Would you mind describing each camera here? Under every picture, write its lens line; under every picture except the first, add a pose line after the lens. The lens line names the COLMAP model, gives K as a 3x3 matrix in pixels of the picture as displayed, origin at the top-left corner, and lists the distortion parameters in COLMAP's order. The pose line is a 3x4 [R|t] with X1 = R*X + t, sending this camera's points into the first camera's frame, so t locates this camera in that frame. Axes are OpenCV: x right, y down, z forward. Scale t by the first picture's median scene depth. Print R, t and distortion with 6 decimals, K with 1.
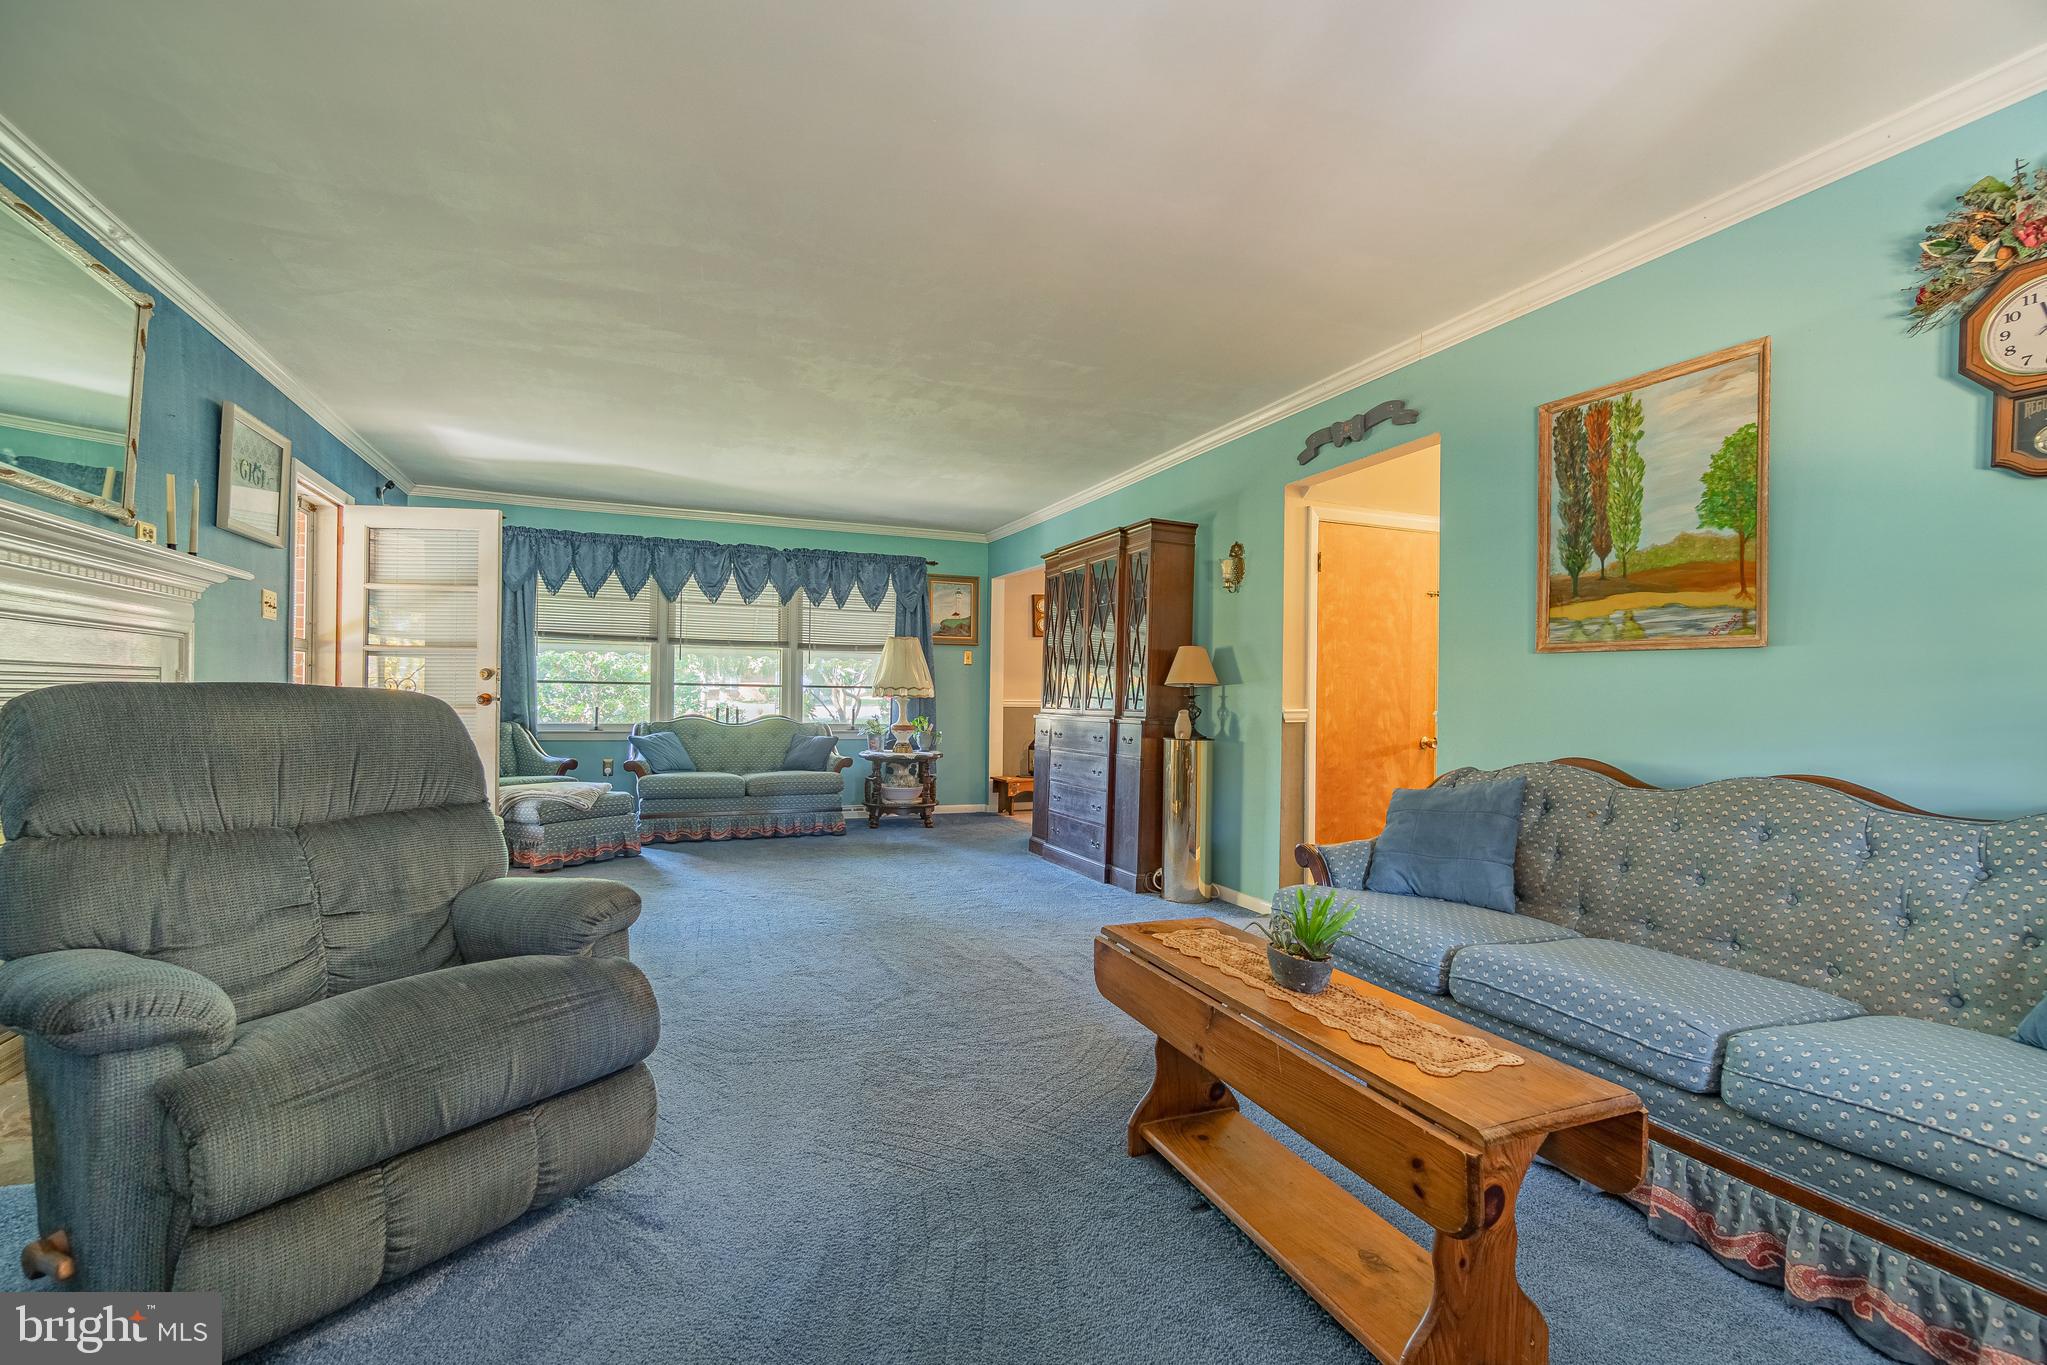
lens RADIAL K [[905.8, 0, 982.4], [0, 905.8, 682.0], [0, 0, 1]] dist [-0.000727, -0.000003]
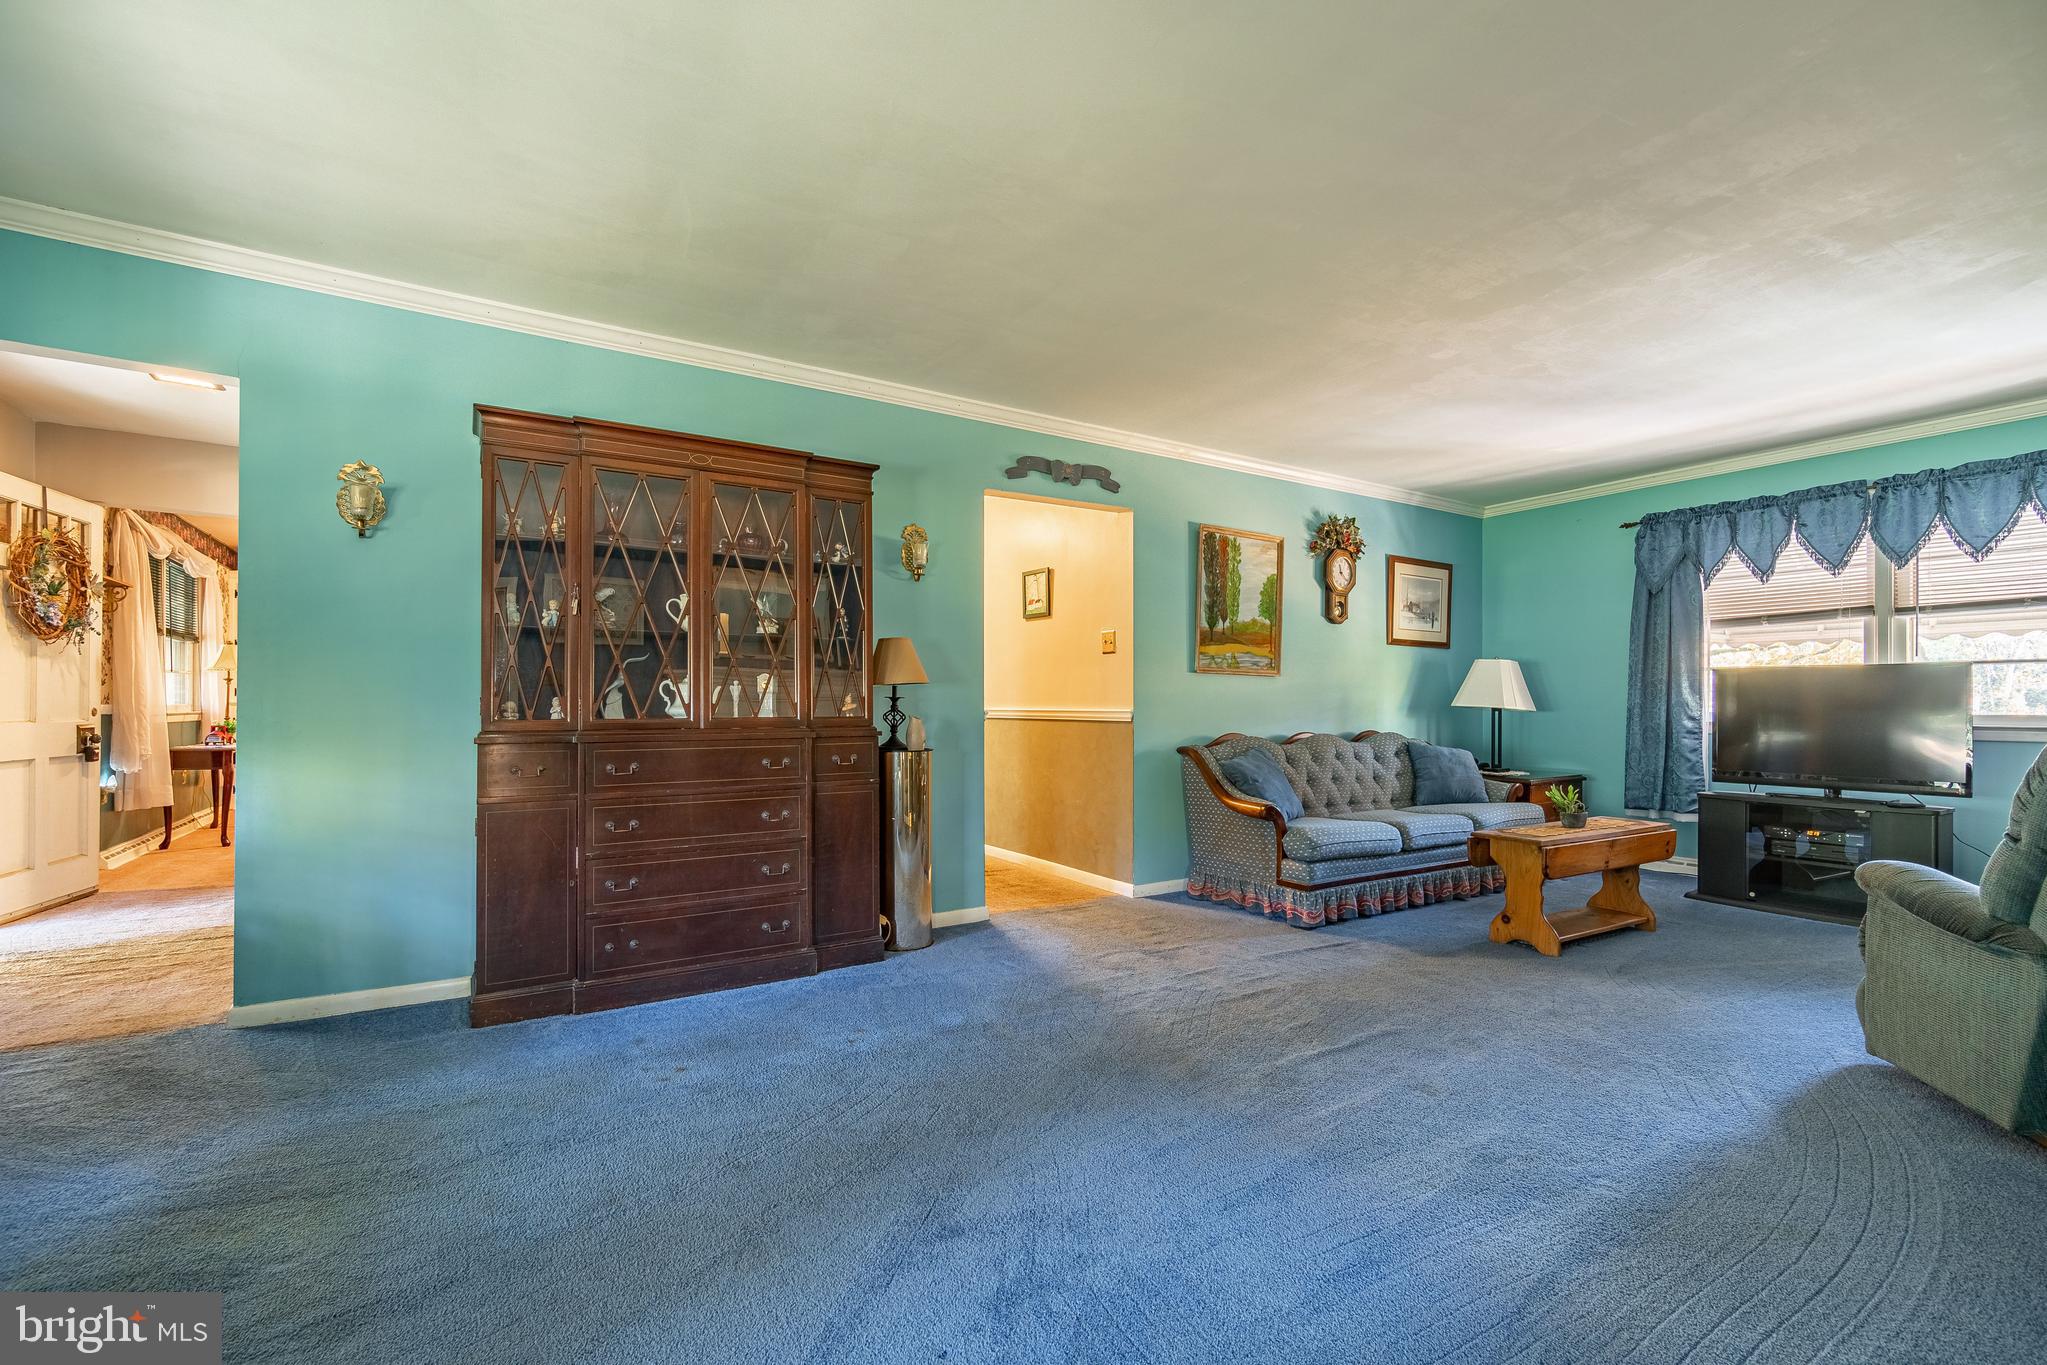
lens RADIAL K [[889.0, 0, 1018.6], [0, 889.0, 693.4], [0, 0, 1]] dist [-0.002095, -0.000187]
pose [[-0.202030, -0.003690, 0.979372, -0.538483], [-0.022786, 0.999740, -0.000934, 0.009301], [-0.979114, -0.022505, -0.202062, 0.970861]]
